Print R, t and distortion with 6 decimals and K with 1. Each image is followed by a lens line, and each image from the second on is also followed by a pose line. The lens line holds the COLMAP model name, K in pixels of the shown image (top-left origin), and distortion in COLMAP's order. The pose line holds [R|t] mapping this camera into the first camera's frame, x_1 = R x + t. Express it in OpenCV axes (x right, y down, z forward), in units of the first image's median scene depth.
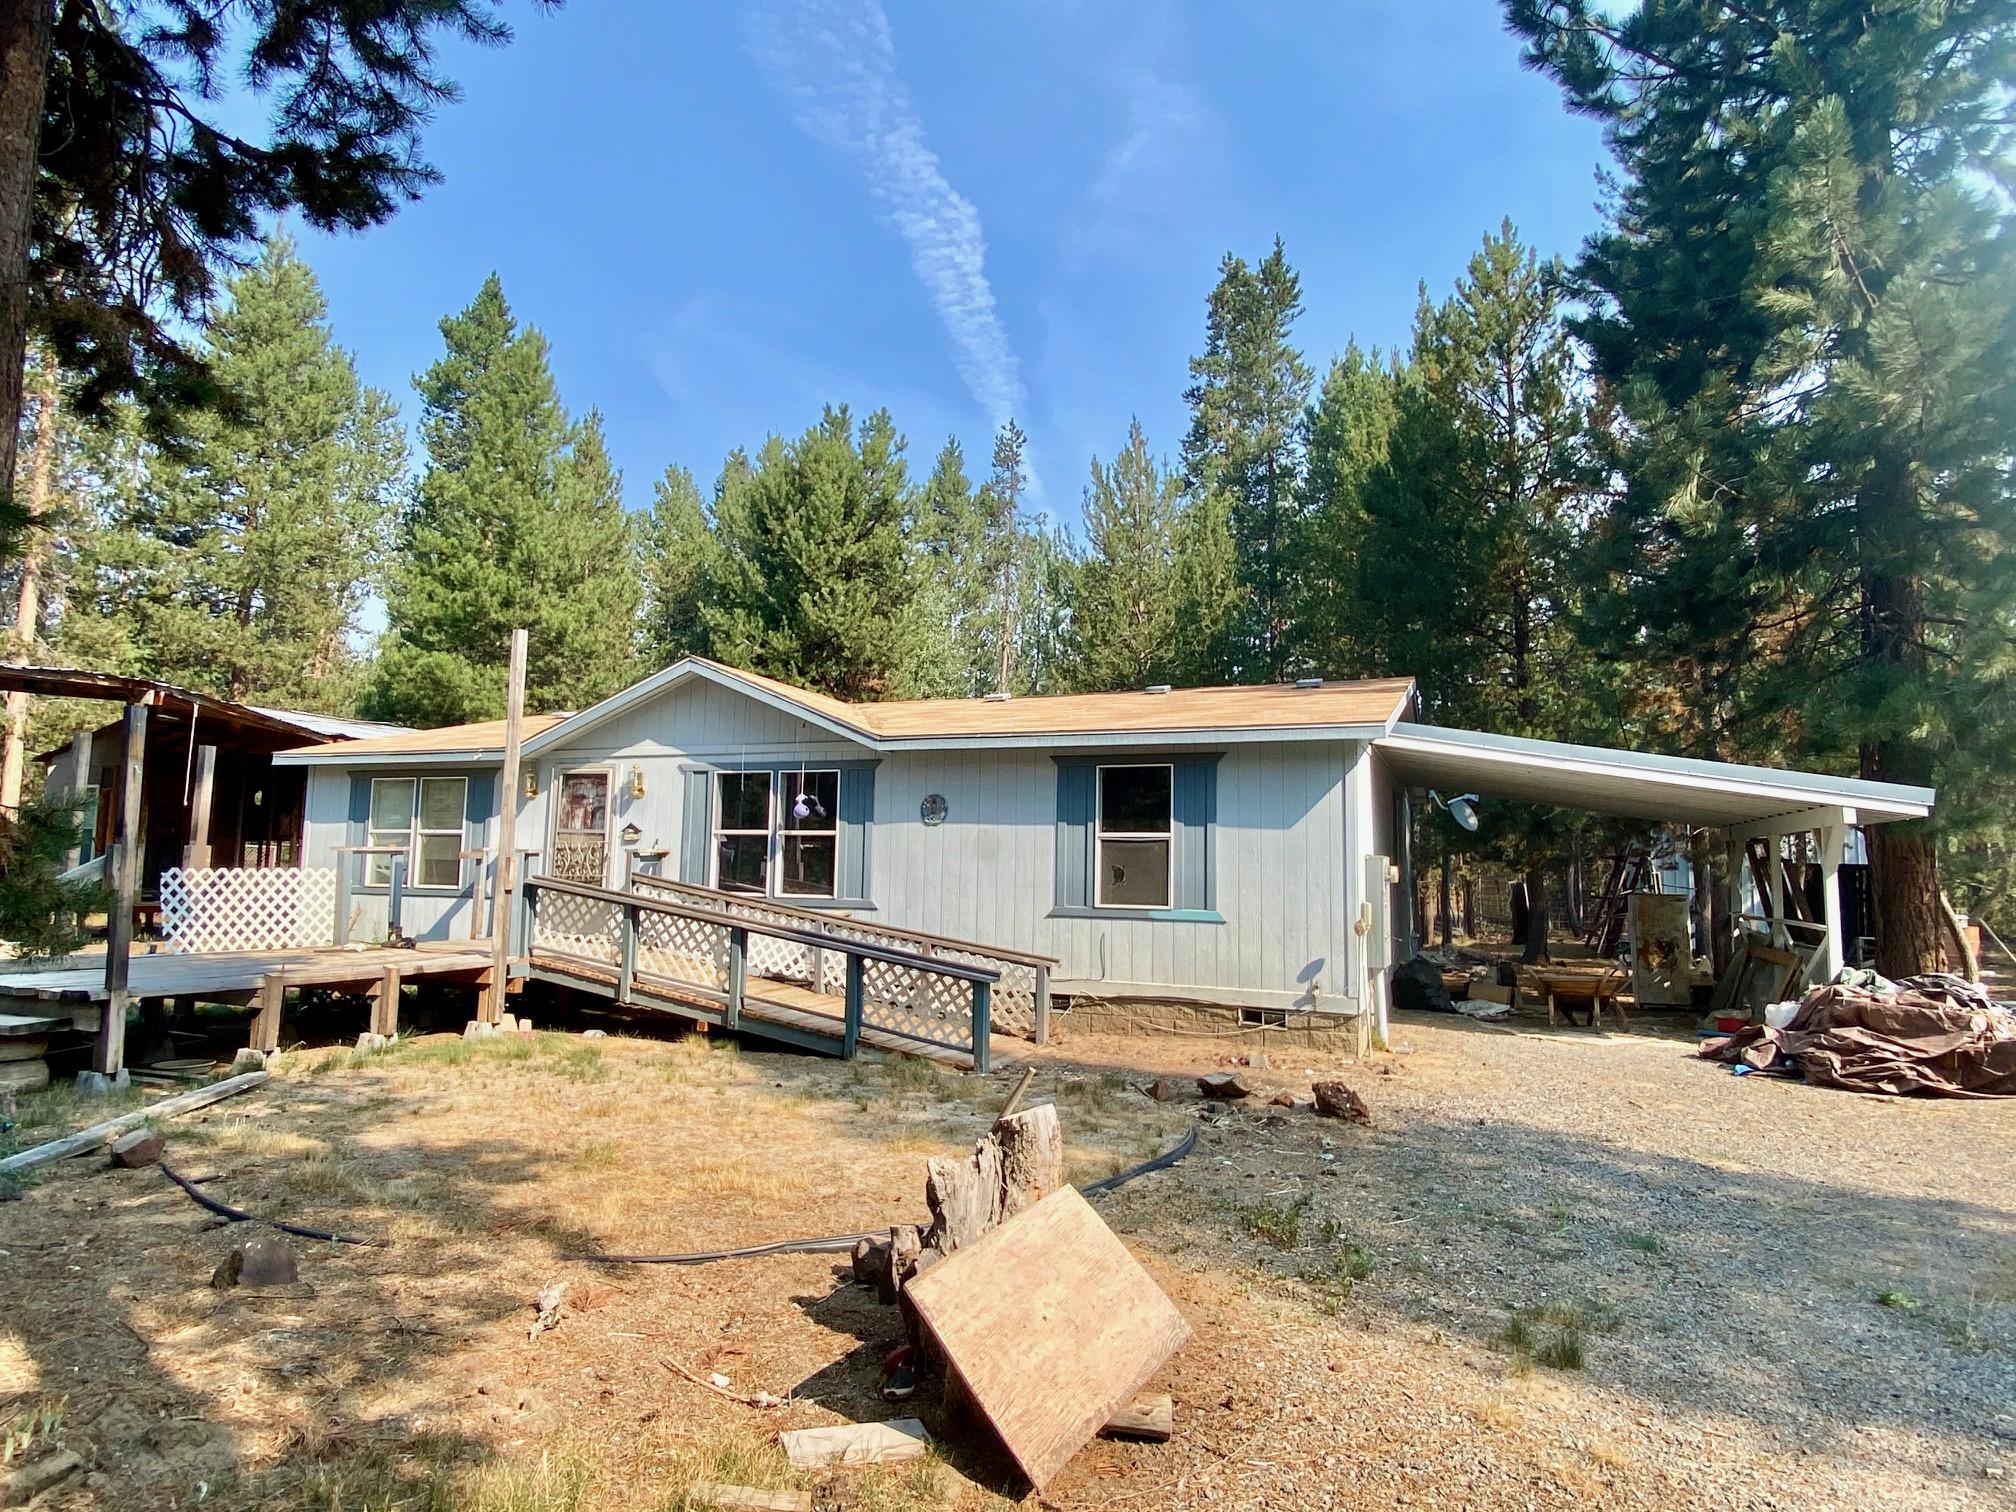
lens RADIAL K [[1116.0, 0, 1008.0], [0, 1116.0, 756.0], [0, 0, 1]] dist [0.102908, -0.124286]
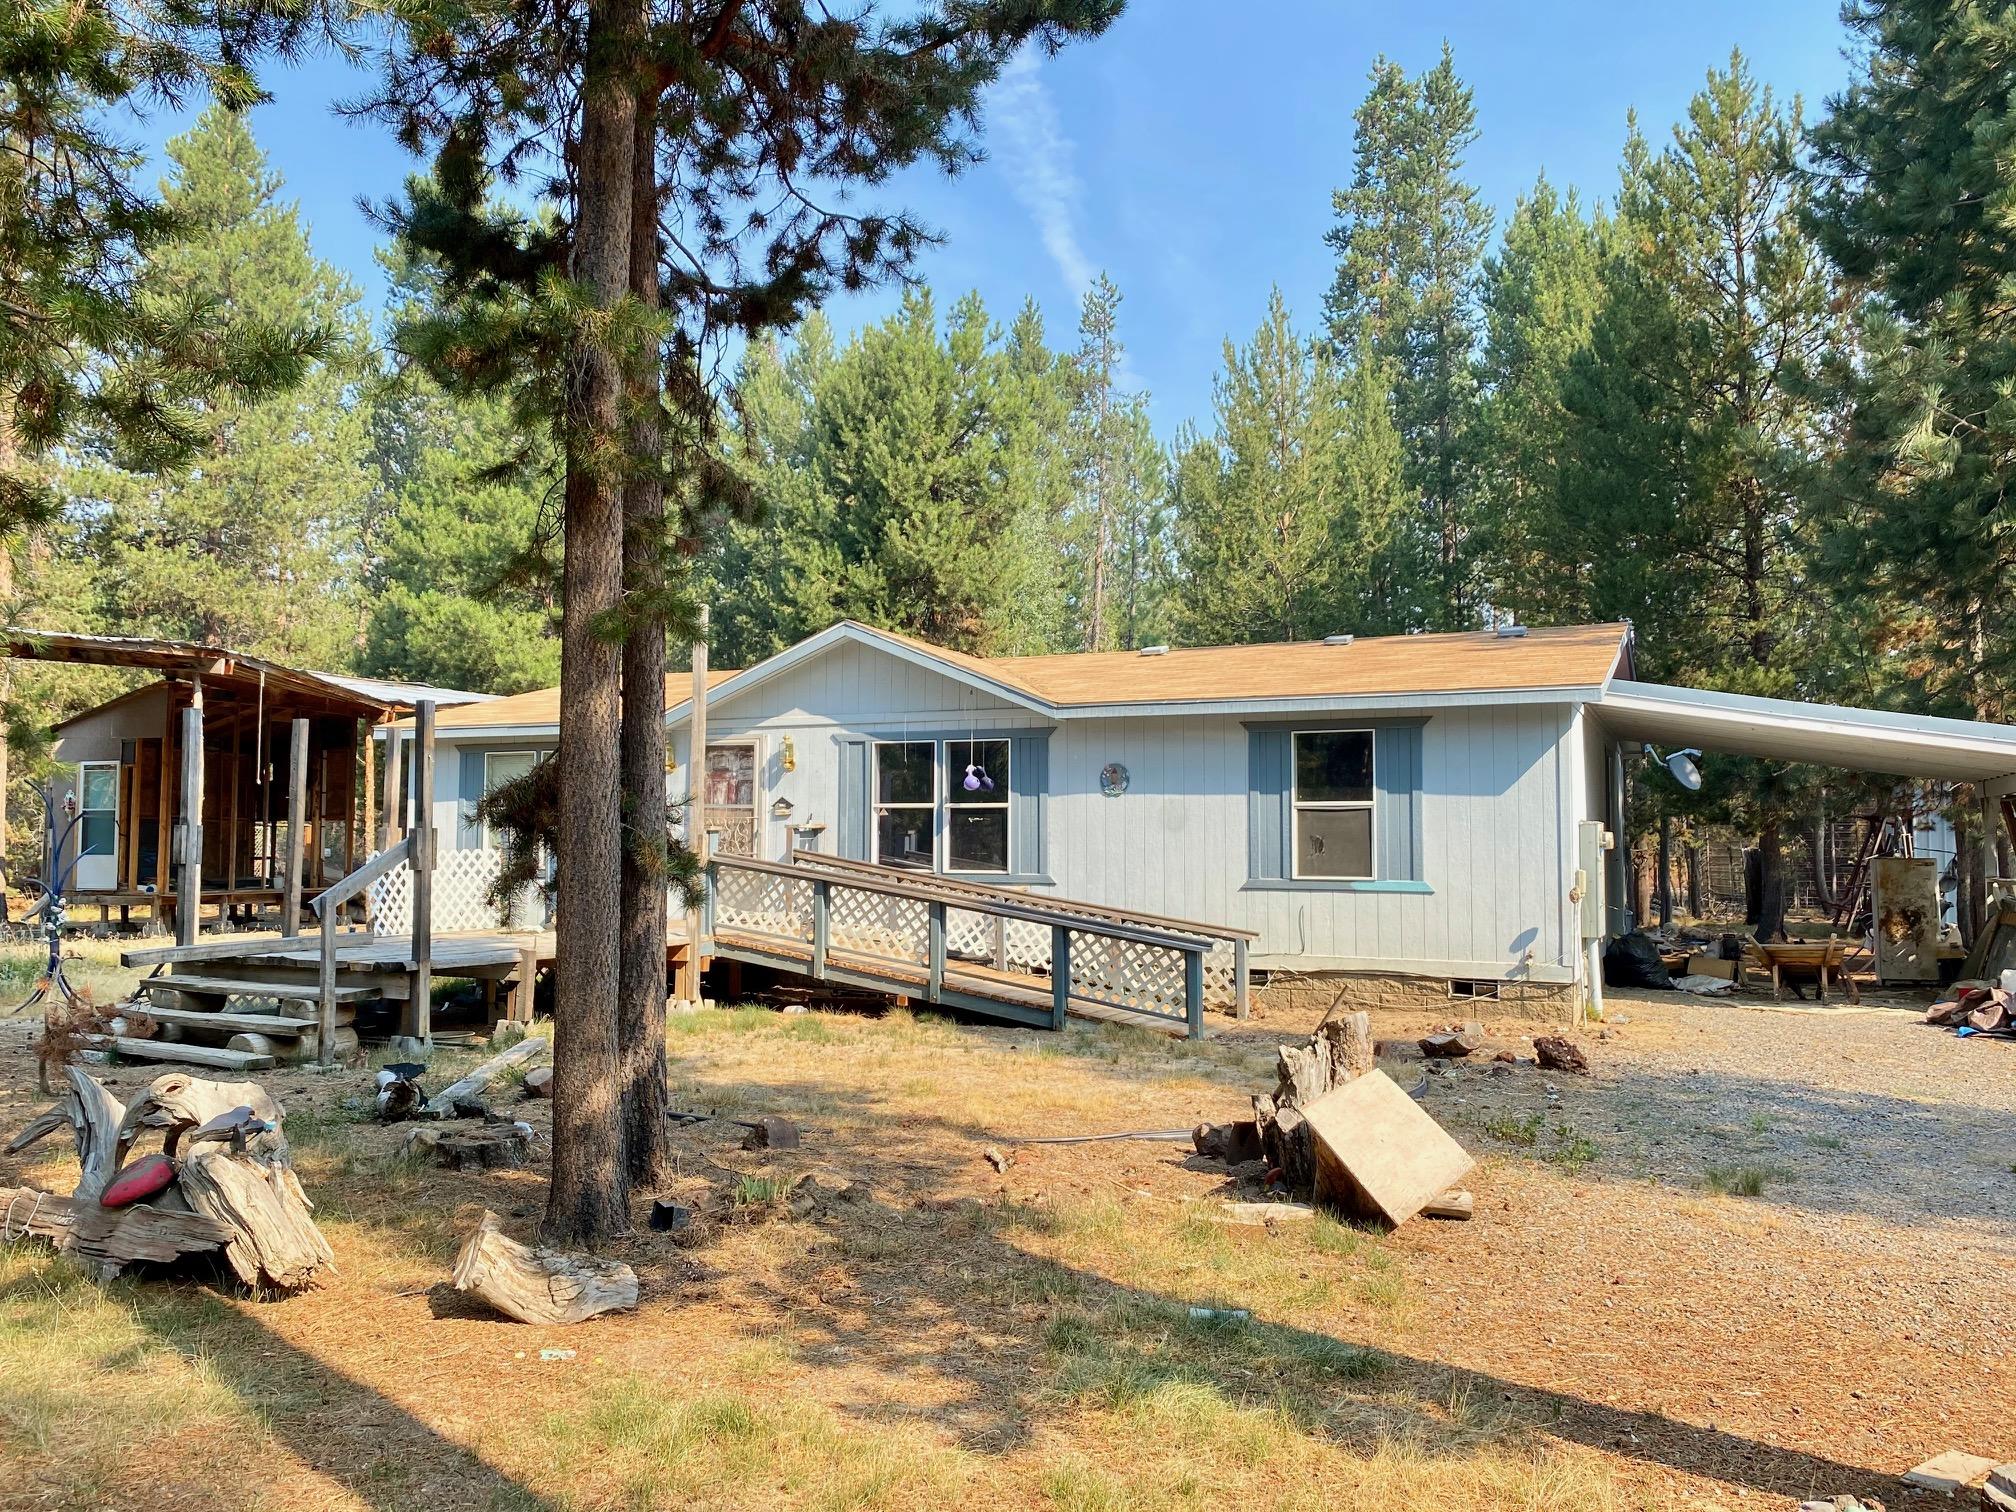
lens RADIAL K [[1509.4, 0, 1003.9], [0, 1509.4, 747.7], [0, 0, 1]] dist [0.046433, -0.061570]
pose [[0.999017, -0.016111, -0.041308, -0.100546], [0.017609, 0.999191, 0.036155, -0.025328], [0.040692, -0.036847, 0.998492, -0.262769]]
